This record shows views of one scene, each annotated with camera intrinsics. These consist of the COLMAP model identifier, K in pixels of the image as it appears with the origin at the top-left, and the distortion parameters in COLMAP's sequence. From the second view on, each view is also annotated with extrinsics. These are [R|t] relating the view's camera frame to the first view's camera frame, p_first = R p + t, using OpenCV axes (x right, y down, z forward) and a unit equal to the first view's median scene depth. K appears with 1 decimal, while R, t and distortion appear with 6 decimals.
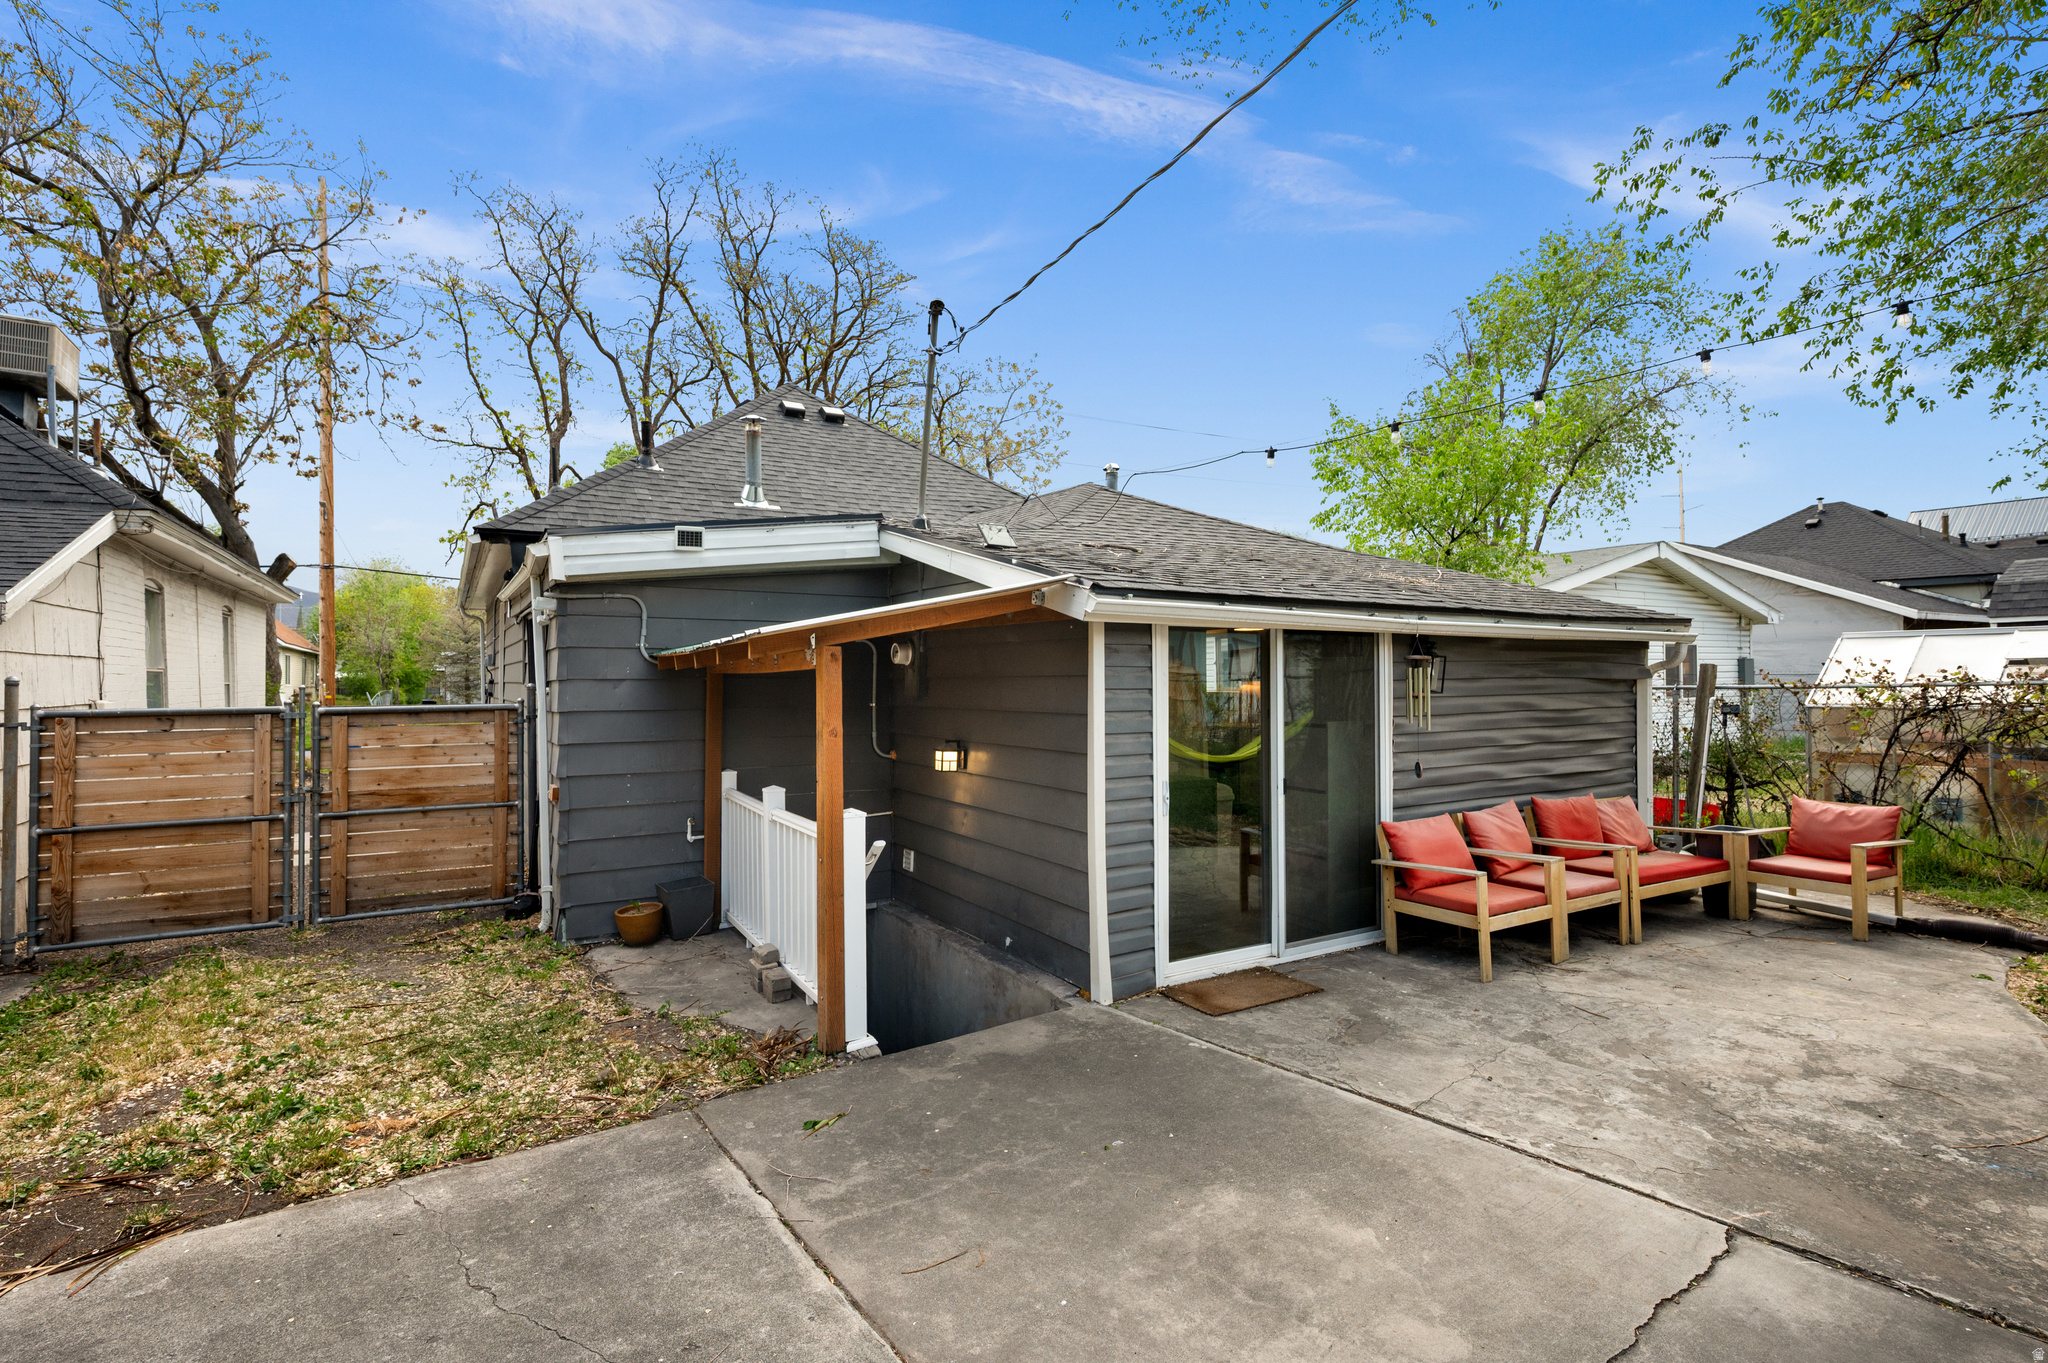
lens RADIAL K [[967.1, 0, 1018.6], [0, 967.1, 670.3], [0, 0, 1]] dist [-0.003595, 0.001169]
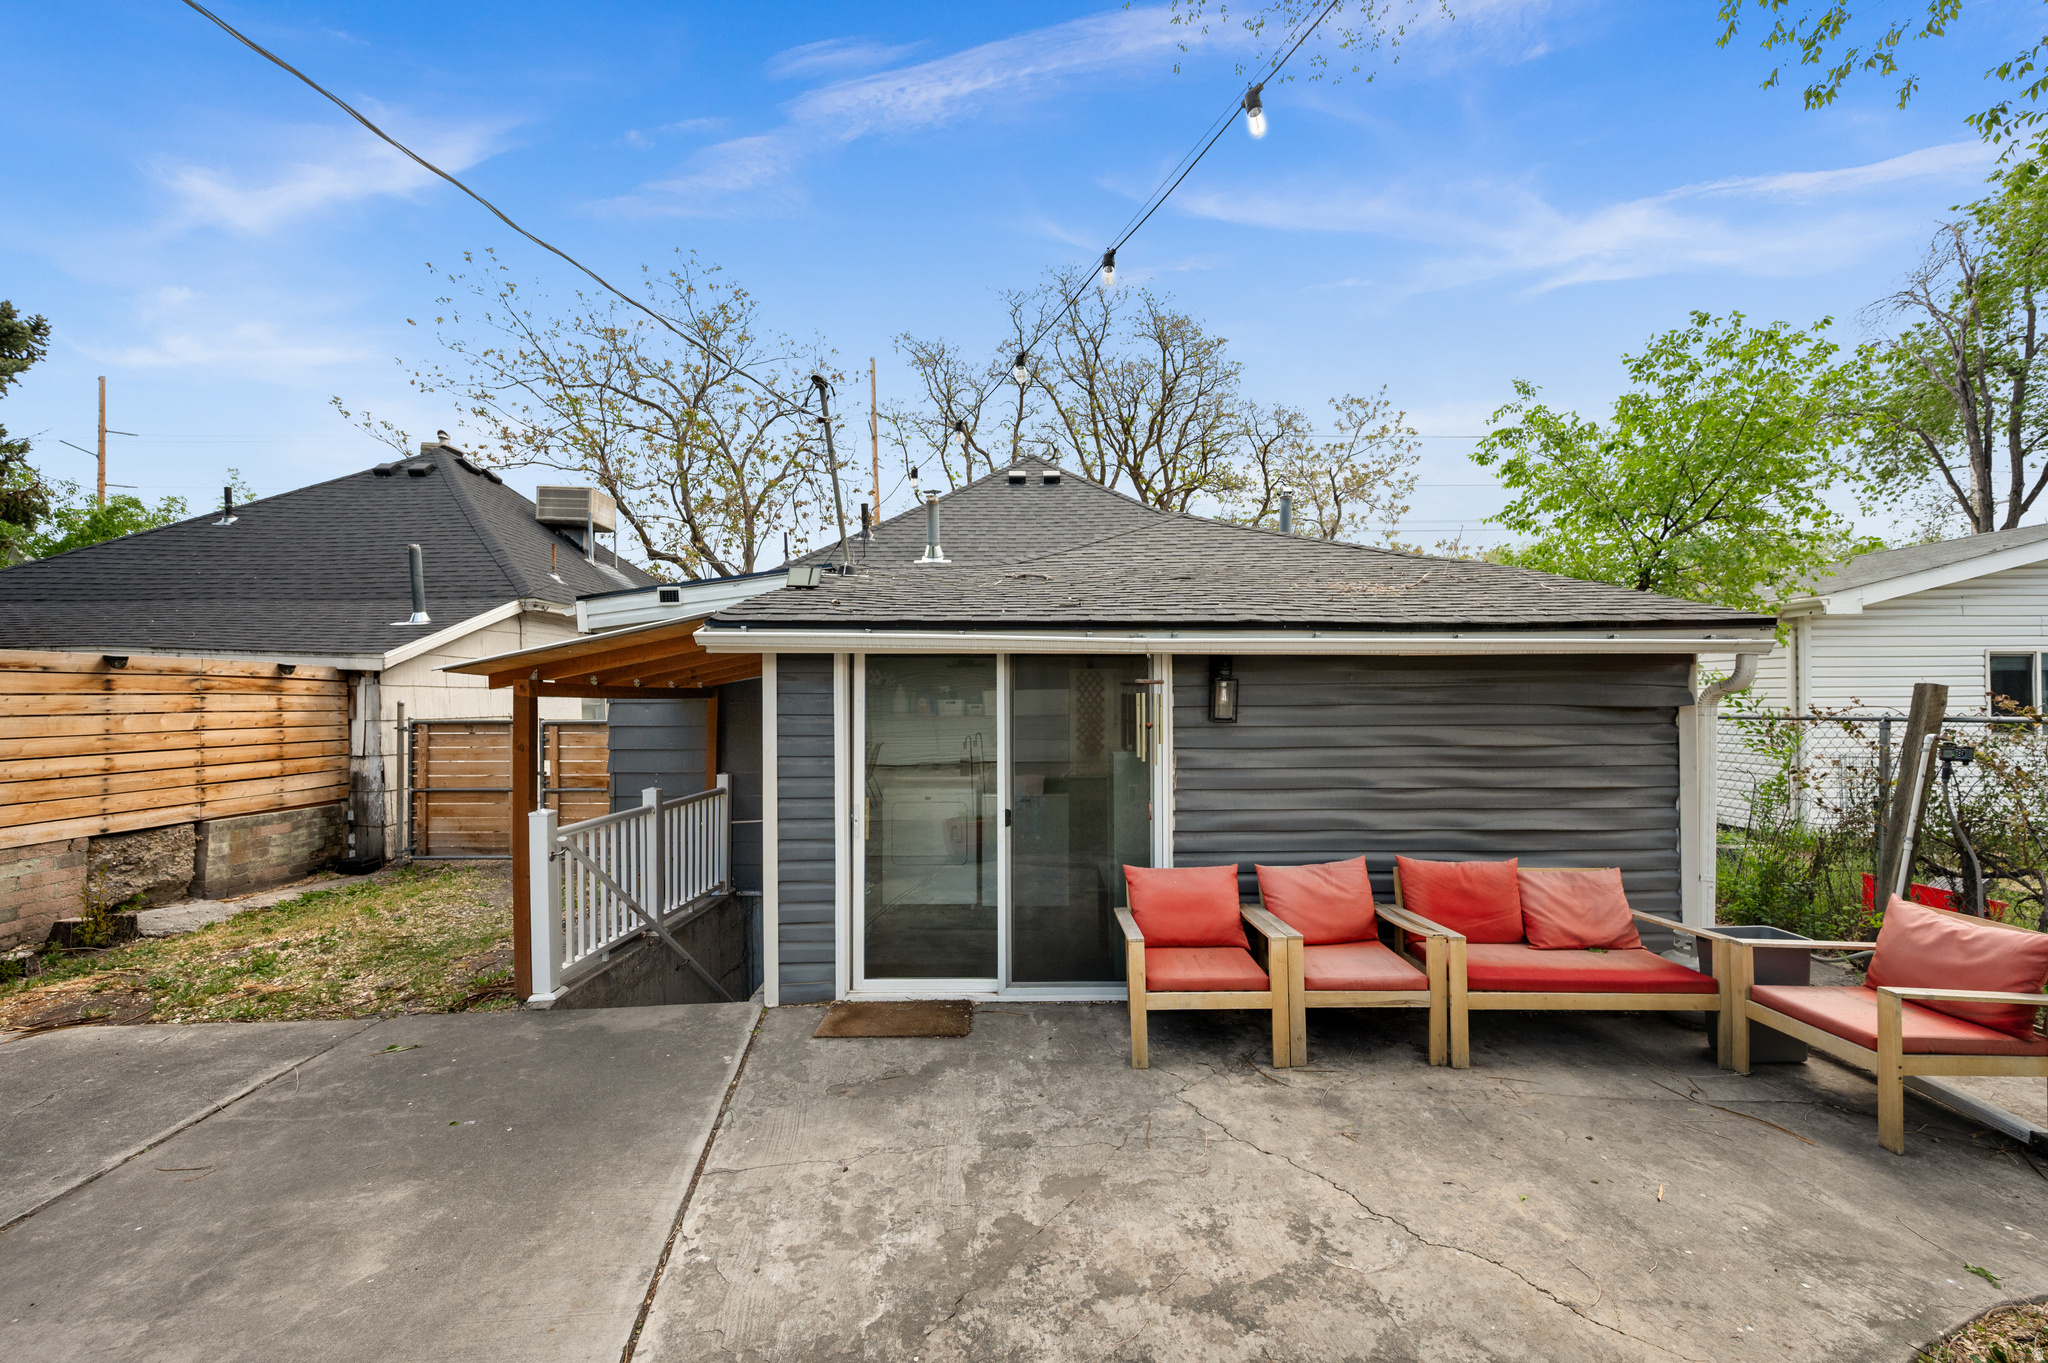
lens RADIAL K [[808.4, 0, 1025.8], [0, 808.4, 698.3], [0, 0, 1]] dist [-0.001775, 0.000267]
pose [[0.864545, 0.000972, -0.502554, 0.792781], [0.003748, 0.999958, 0.008382, -0.006024], [0.502541, -0.009130, 0.864505, 0.363656]]
